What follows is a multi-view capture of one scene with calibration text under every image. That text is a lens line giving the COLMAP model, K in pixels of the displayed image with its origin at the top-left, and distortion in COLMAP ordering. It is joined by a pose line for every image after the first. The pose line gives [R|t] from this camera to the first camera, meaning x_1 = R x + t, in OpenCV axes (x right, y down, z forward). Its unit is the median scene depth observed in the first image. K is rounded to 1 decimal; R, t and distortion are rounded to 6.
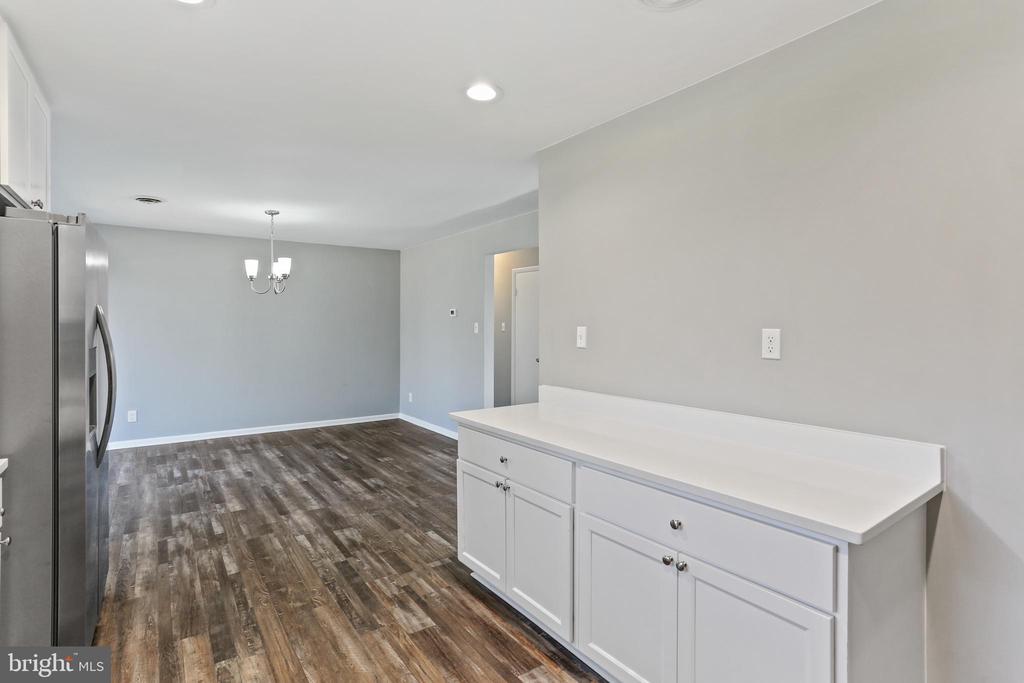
lens RADIAL K [[500.4, 0, 508.6], [0, 500.4, 320.9], [0, 0, 1]] dist [-0.038541, 0.015143]
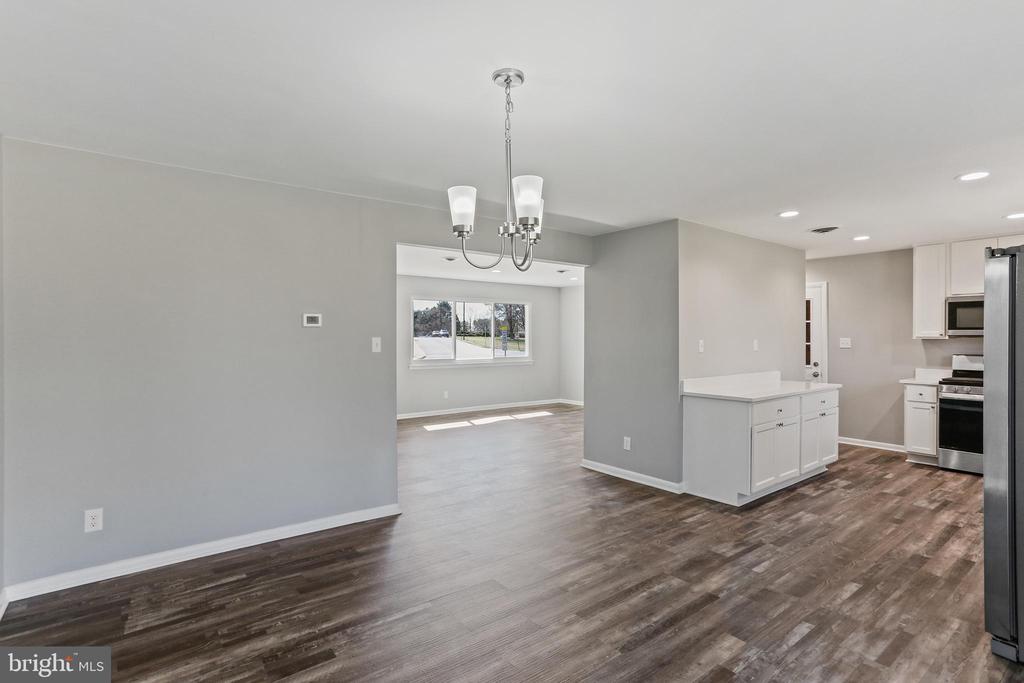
lens RADIAL K [[500.4, 0, 497.6], [0, 500.4, 338.4], [0, 0, 1]] dist [-0.038541, 0.015143]
pose [[-0.013782, -0.000754, 0.999905, -1.282848], [-0.001638, 0.999998, 0.000732, 0.007288], [-0.999904, -0.001627, -0.013784, 1.444292]]
